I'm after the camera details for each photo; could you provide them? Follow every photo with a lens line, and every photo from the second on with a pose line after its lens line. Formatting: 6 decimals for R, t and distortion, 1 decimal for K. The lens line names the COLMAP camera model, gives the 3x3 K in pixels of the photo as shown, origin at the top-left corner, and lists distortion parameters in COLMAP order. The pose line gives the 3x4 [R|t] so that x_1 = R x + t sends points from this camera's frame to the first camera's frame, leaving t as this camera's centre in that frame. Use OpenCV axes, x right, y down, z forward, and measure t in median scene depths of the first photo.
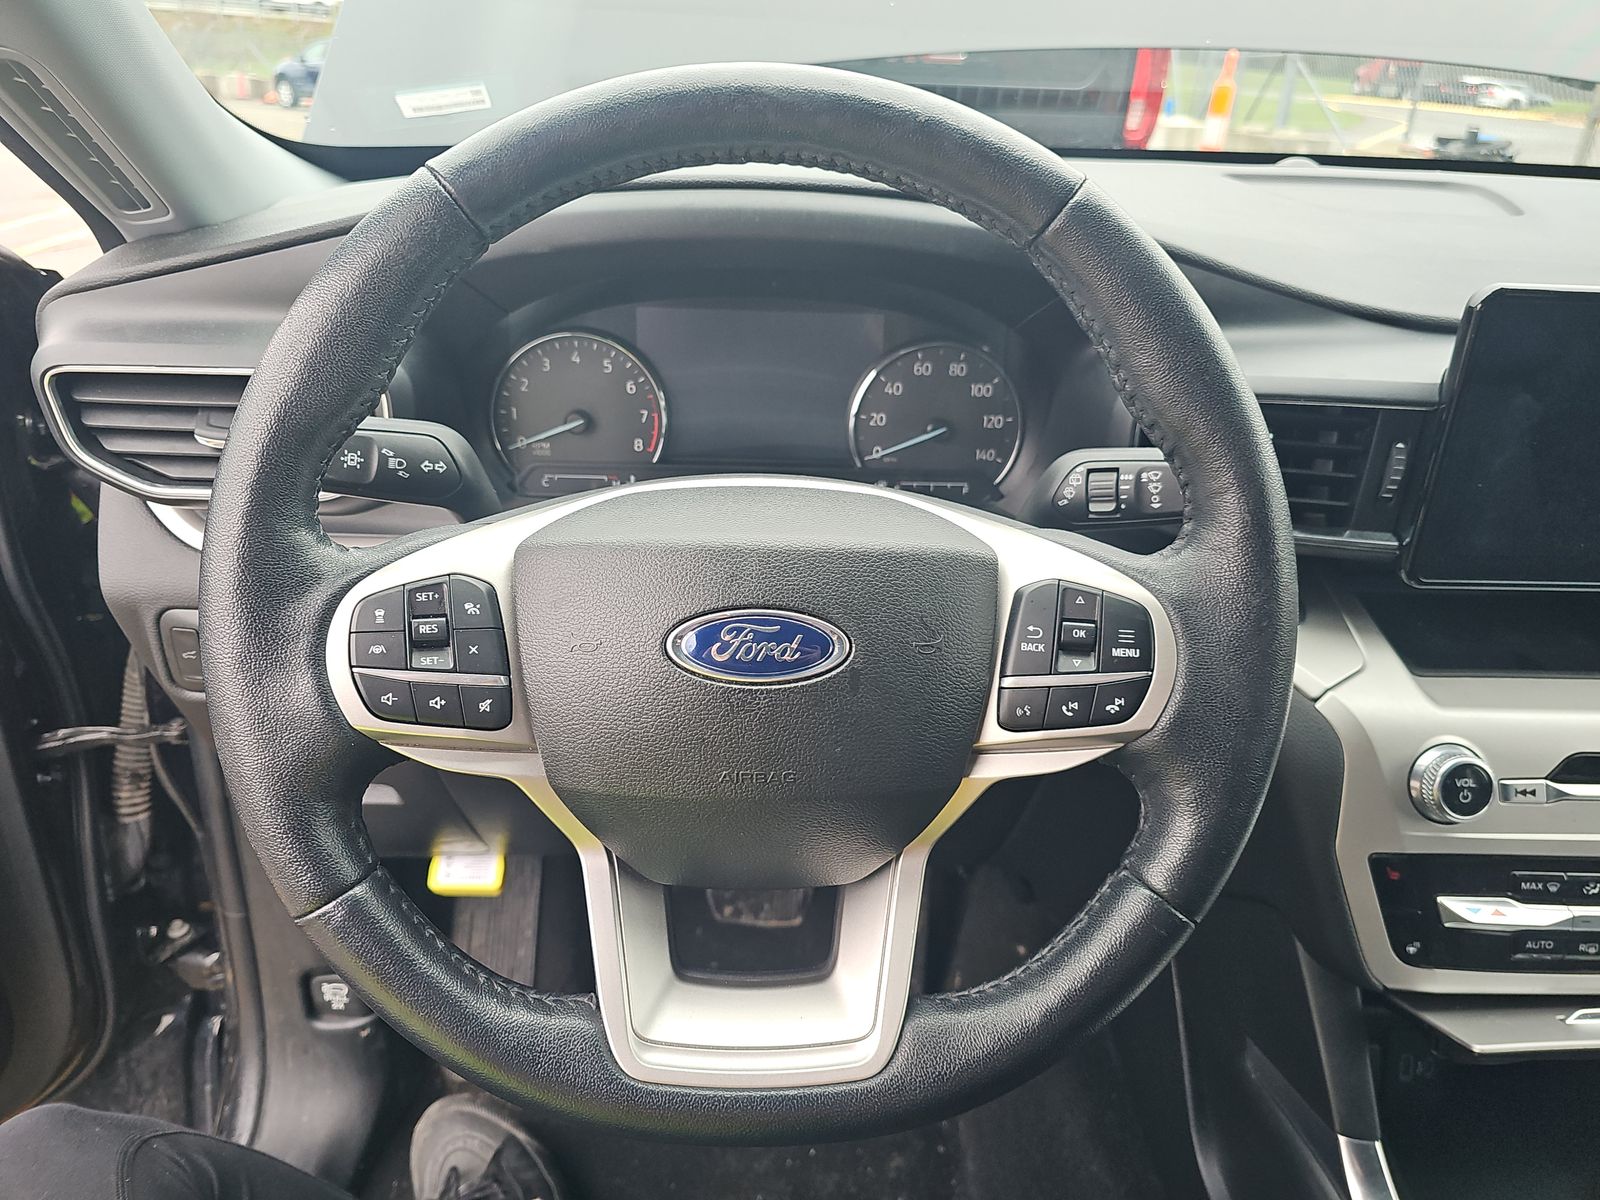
lens RADIAL K [[1085.0, 0, 800.6], [0, 1085.0, 593.5], [0, 0, 1]] dist [-0.001860, -0.002452]
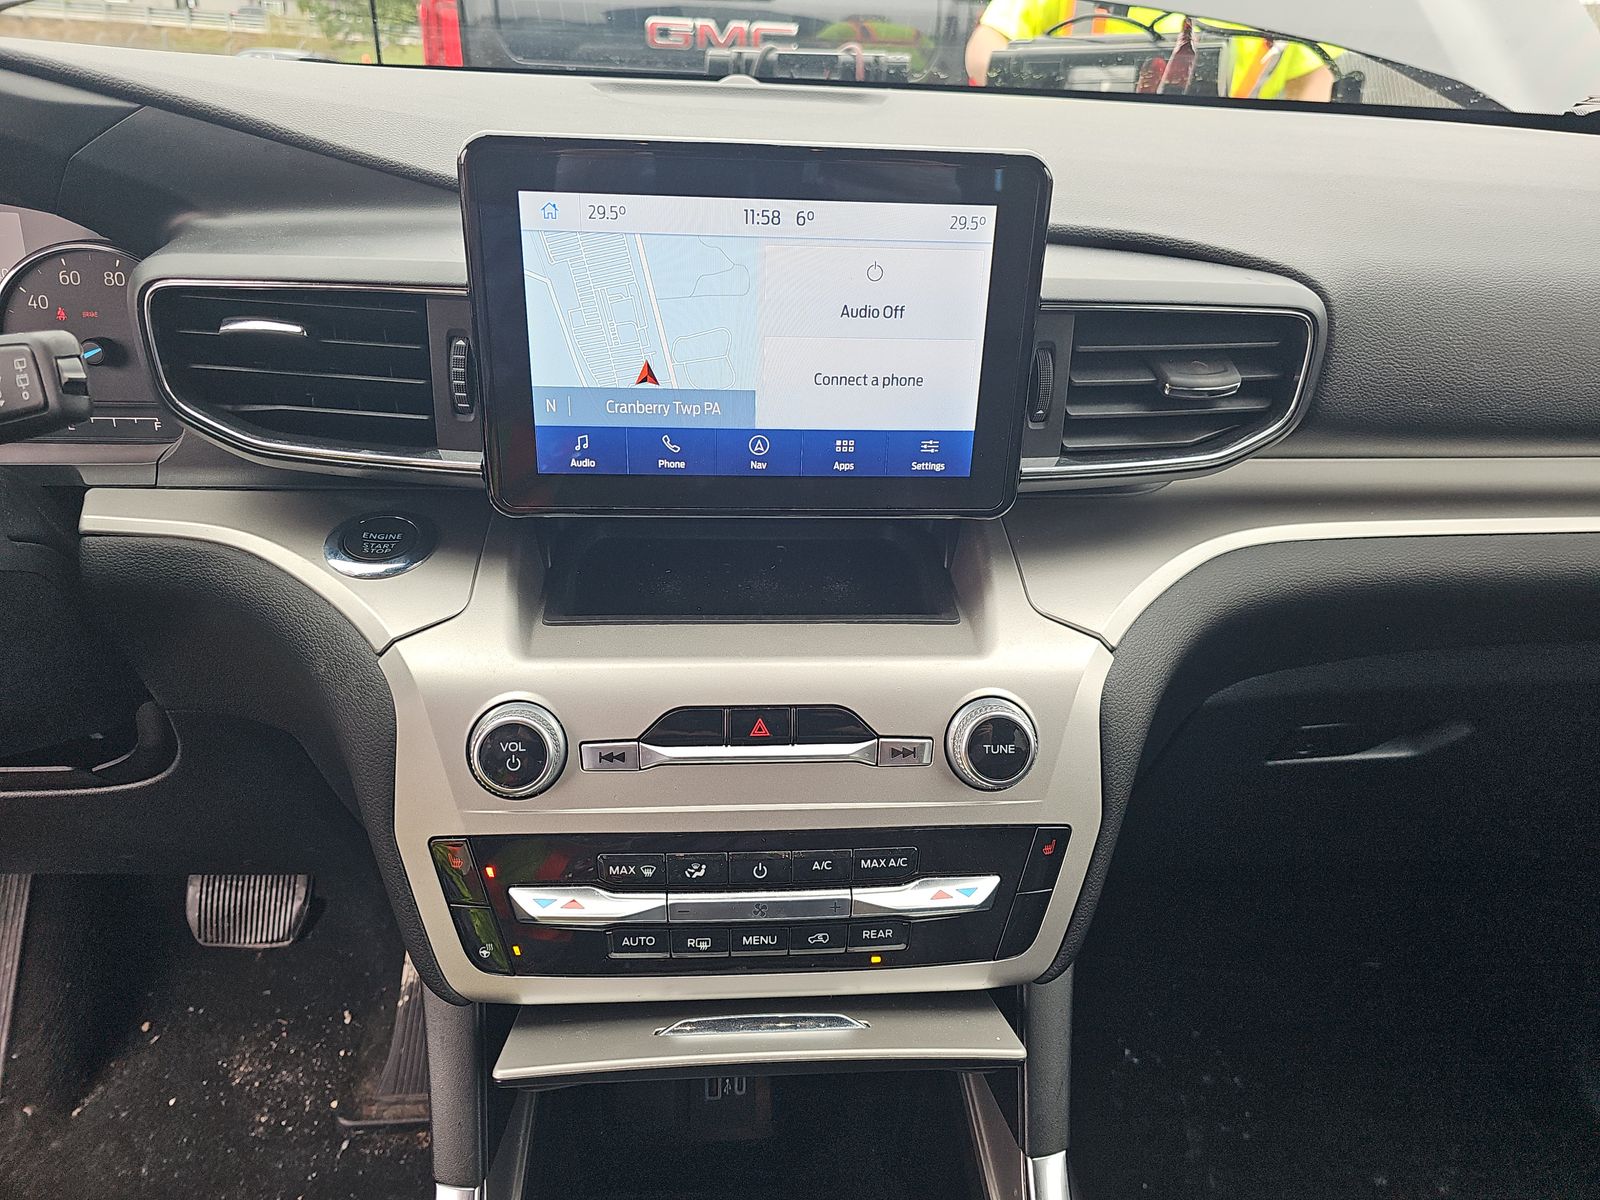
lens RADIAL K [[1064.9, 0, 800.0], [0, 1064.9, 600.0], [0, 0, 1]] dist [0.033118, 0.000155]
pose [[0.998610, -0.019671, 0.048891, 0.774896], [0.020023, 0.999777, -0.006728, 0.071149], [-0.048748, 0.007697, 0.998781, 0.174021]]
